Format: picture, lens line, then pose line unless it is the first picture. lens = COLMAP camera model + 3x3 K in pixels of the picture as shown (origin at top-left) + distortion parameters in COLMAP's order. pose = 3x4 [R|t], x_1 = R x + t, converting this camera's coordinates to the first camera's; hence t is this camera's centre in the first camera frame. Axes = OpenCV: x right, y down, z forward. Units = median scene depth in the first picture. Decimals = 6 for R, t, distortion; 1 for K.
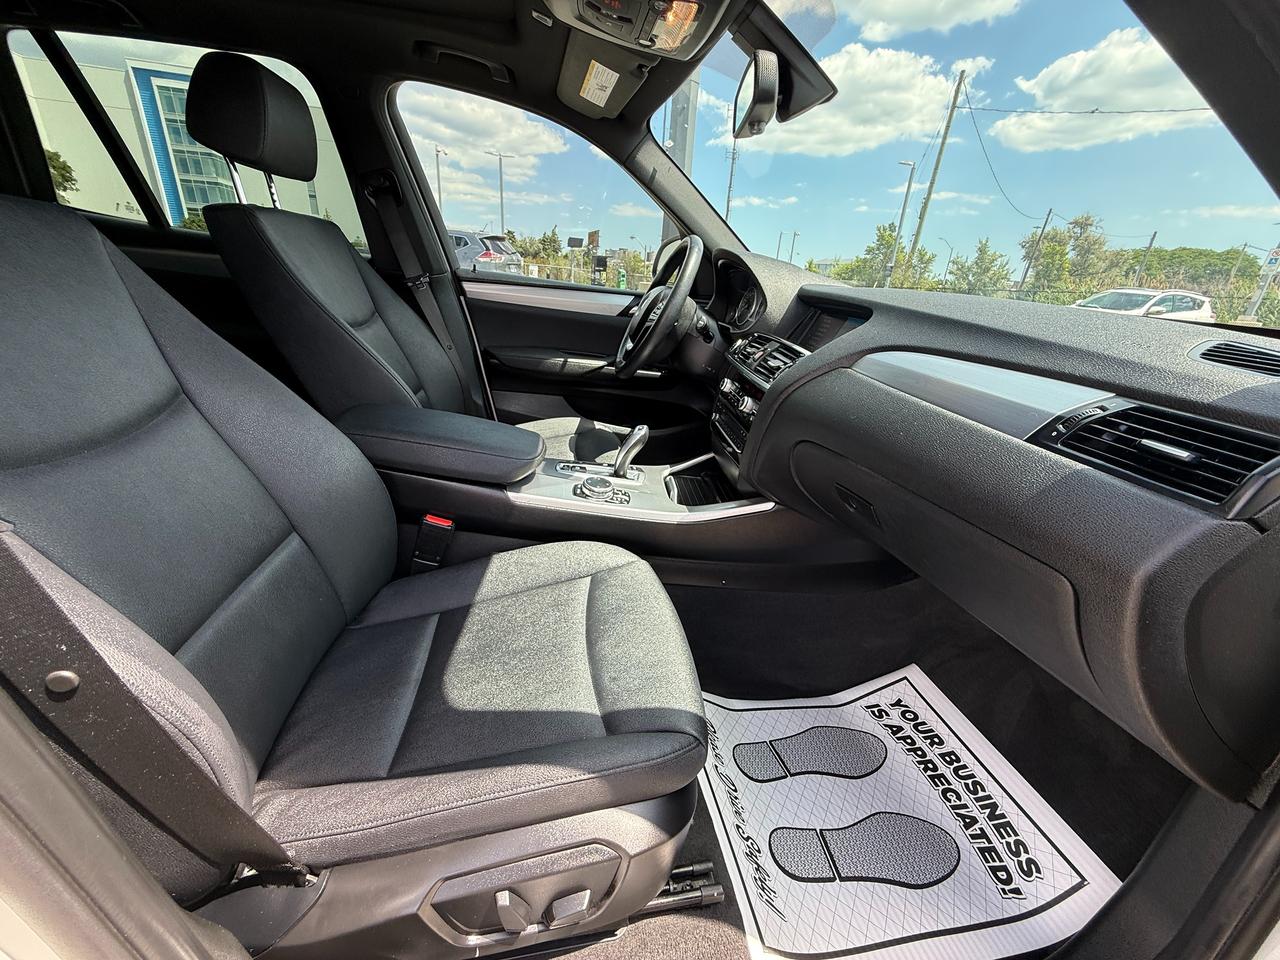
lens RADIAL K [[514.1, 0, 640.0], [0, 514.1, 480.0], [0, 0, 1]] dist [0.001789, 0.000370]
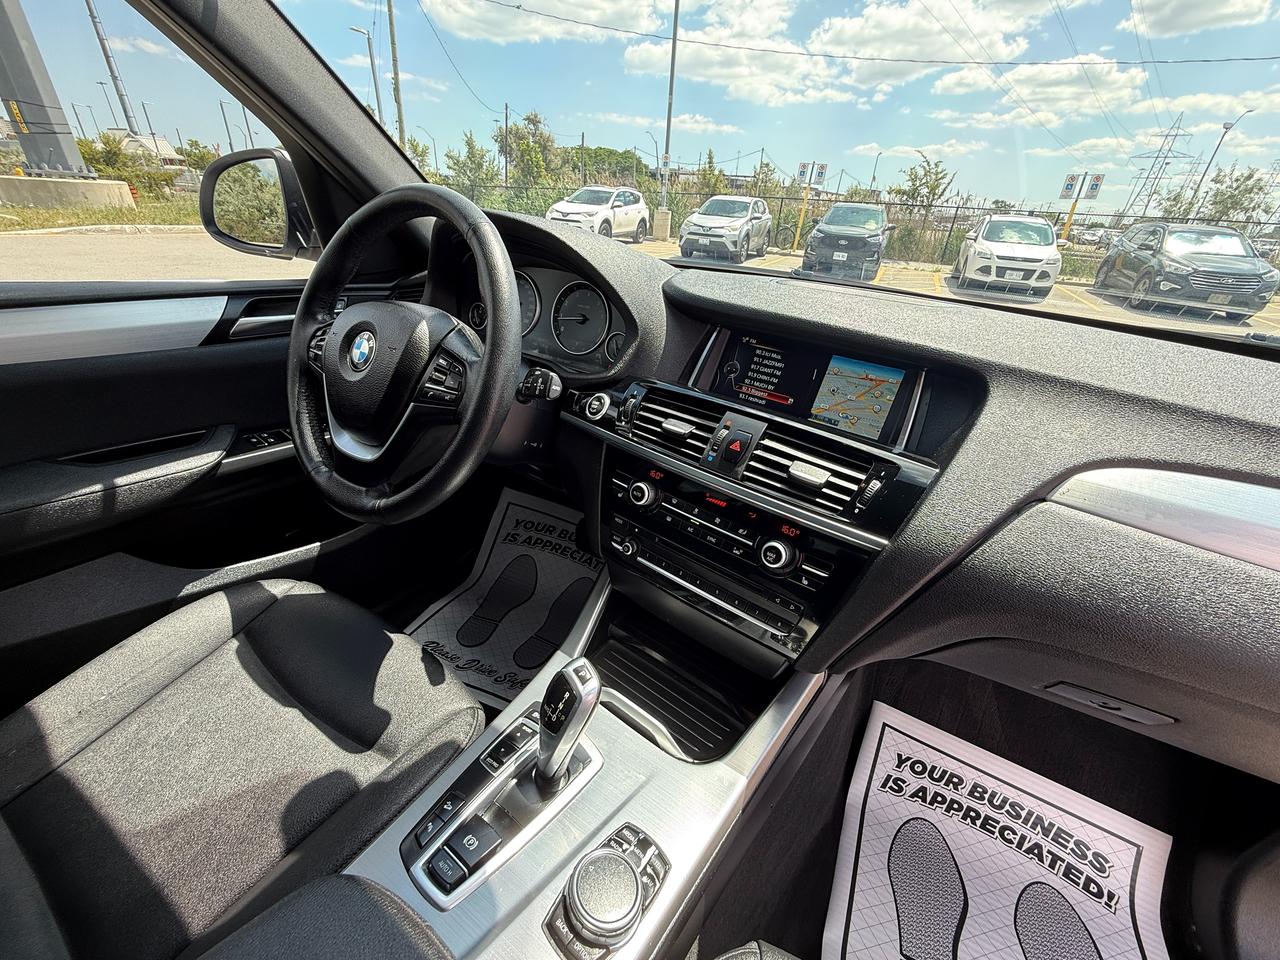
lens RADIAL K [[514.1, 0, 640.0], [0, 514.1, 480.0], [0, 0, 1]] dist [0.001789, 0.000370]
pose [[0.670629, -0.374781, 0.640153, -0.122301], [0.262130, 0.927035, 0.268129, -0.235621], [-0.693934, -0.012011, 0.719938, 0.411285]]
